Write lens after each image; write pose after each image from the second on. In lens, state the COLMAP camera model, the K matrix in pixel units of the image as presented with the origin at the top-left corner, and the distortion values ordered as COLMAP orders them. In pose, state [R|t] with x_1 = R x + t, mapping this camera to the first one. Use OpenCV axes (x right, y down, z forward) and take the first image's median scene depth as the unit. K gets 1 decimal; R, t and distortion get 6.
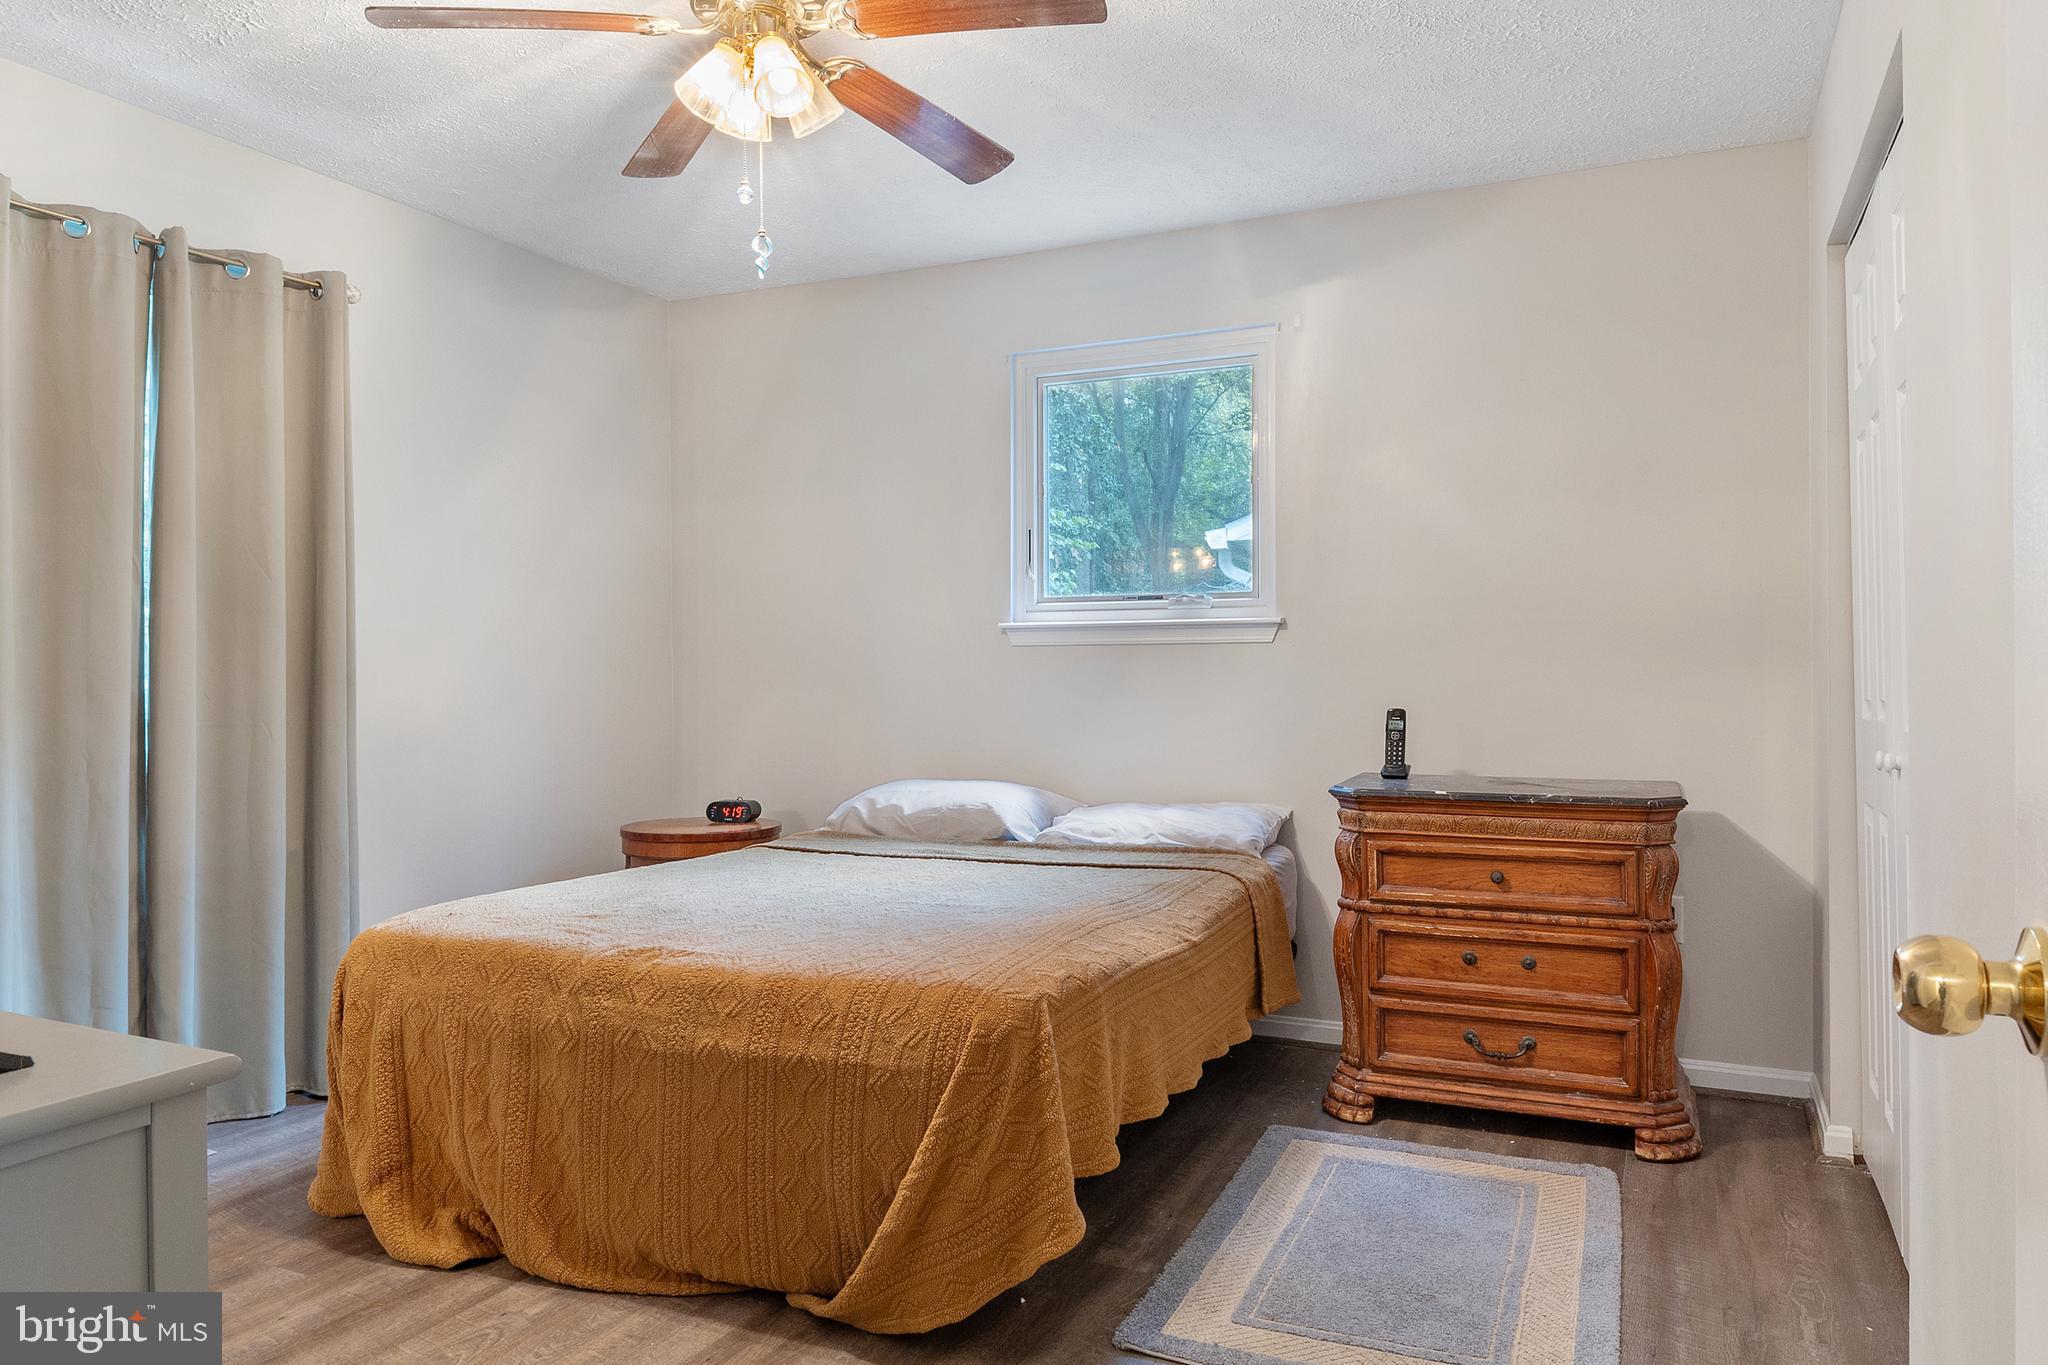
lens RADIAL K [[1320.0, 0, 1024.0], [0, 1320.0, 682.5], [0, 0, 1]] dist [0.002170, -0.000909]
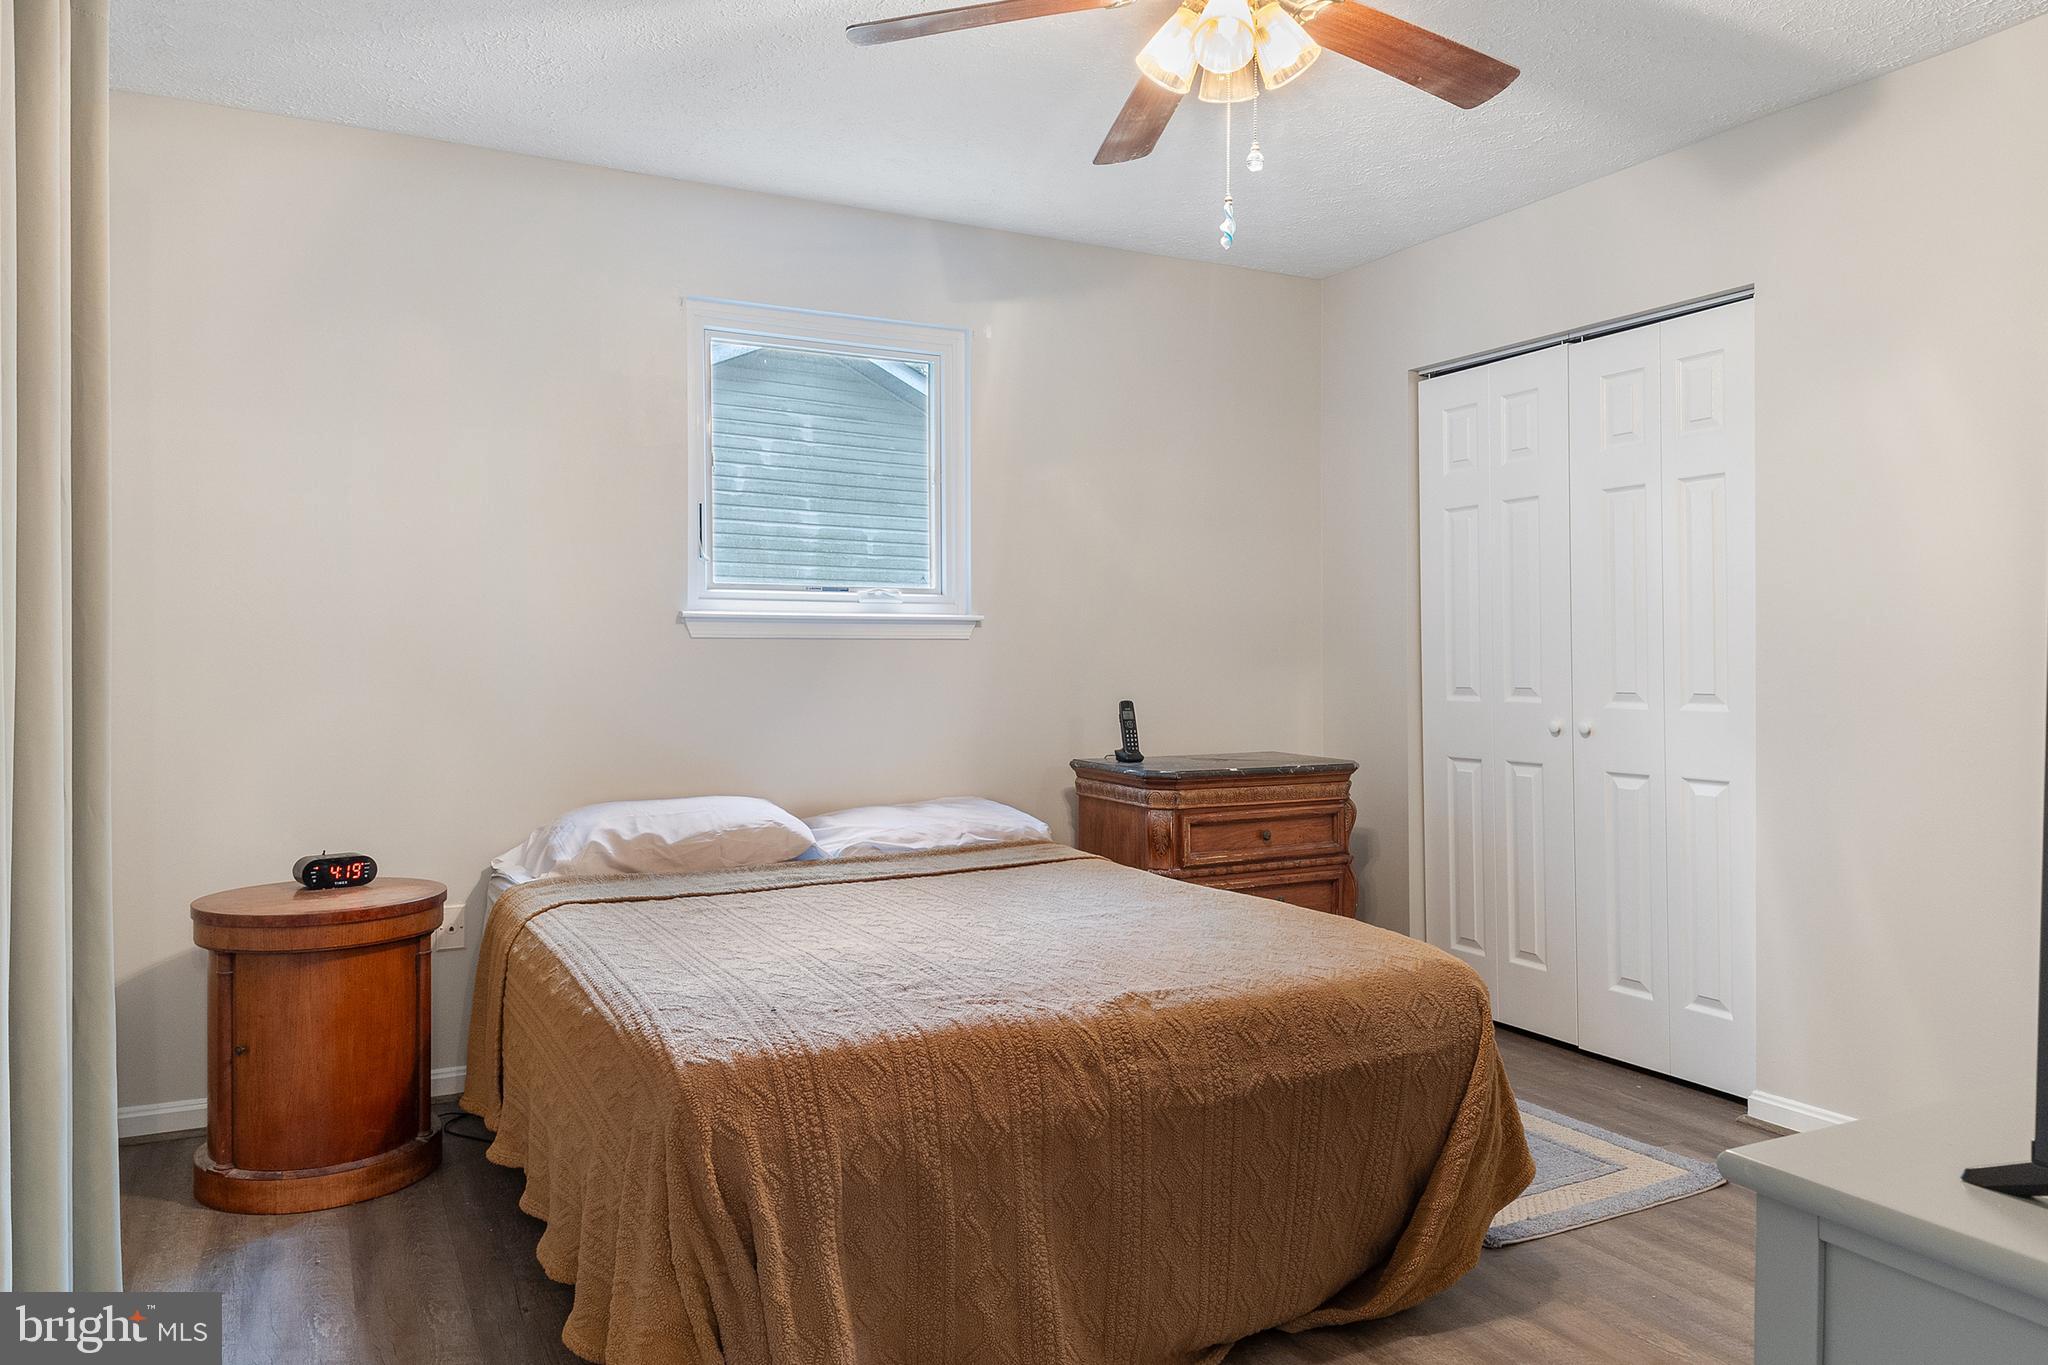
lens RADIAL K [[1370.6, 0, 1024.2], [0, 1370.6, 651.5], [0, 0, 1]] dist [0.001338, -0.001376]
pose [[0.618009, 0.007261, 0.786137, -0.768417], [0.004965, 0.999901, -0.013139, -0.008166], [-0.786155, 0.012023, 0.617912, 0.375097]]
